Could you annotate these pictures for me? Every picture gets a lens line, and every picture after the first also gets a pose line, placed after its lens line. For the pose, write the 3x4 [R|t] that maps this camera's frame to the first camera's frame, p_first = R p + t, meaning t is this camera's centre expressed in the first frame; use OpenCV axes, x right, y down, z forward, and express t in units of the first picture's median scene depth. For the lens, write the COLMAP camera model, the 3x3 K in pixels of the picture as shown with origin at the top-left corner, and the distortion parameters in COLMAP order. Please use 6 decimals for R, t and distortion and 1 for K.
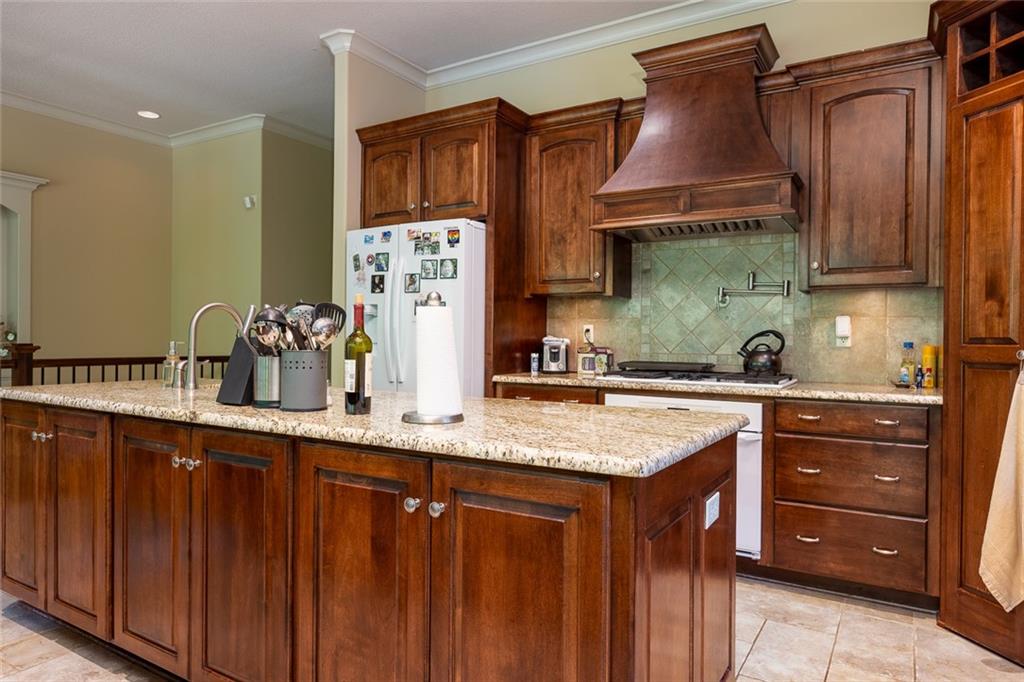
lens RADIAL K [[648.0, 0, 514.9], [0, 648.0, 339.2], [0, 0, 1]] dist [0.011551, -0.004738]
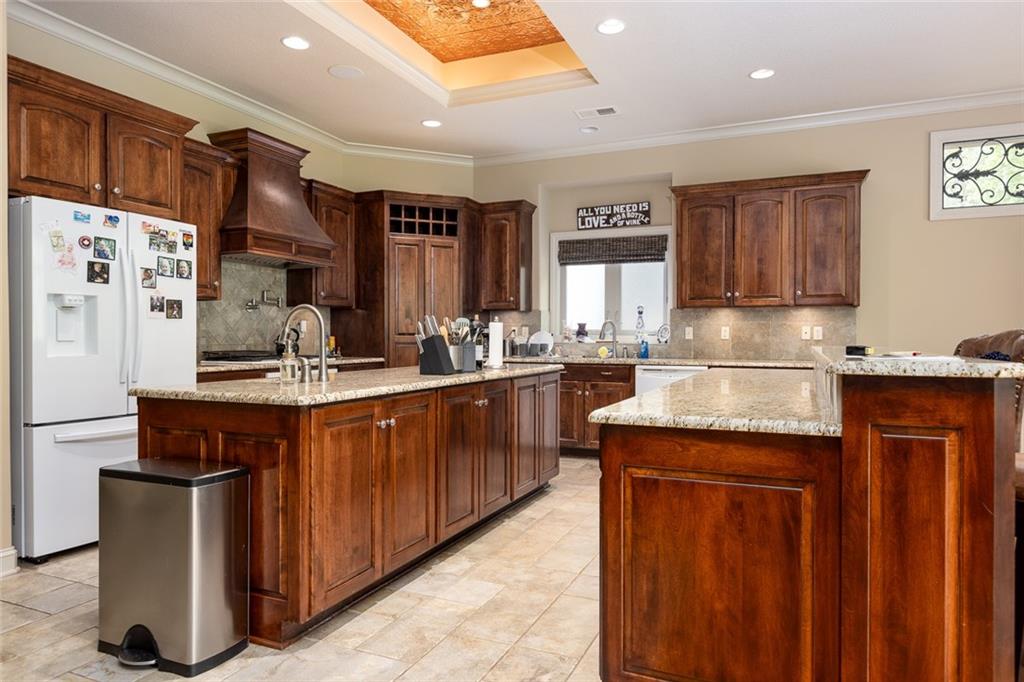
lens RADIAL K [[648.0, 0, 516.0], [0, 648.0, 340.5], [0, 0, 1]] dist [0.011551, -0.004738]
pose [[-0.143918, -0.018666, 0.989414, -1.263435], [-0.003504, 0.999825, 0.018353, -0.013609], [-0.989583, -0.000826, -0.143958, 0.626518]]
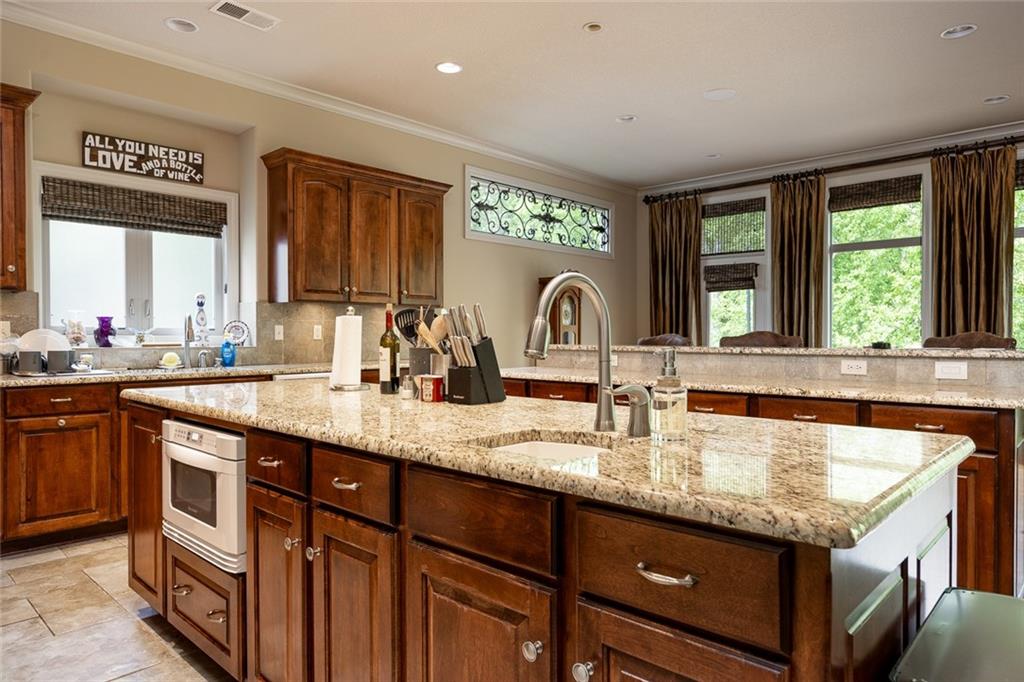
lens RADIAL K [[648.0, 0, 555.3], [0, 648.0, 341.9], [0, 0, 1]] dist [0.011551, -0.004738]
pose [[-0.981642, -0.008739, 0.190530, -0.777619], [-0.007199, 0.999936, 0.008773, -0.005232], [-0.190594, 0.007240, -0.981642, 0.965723]]
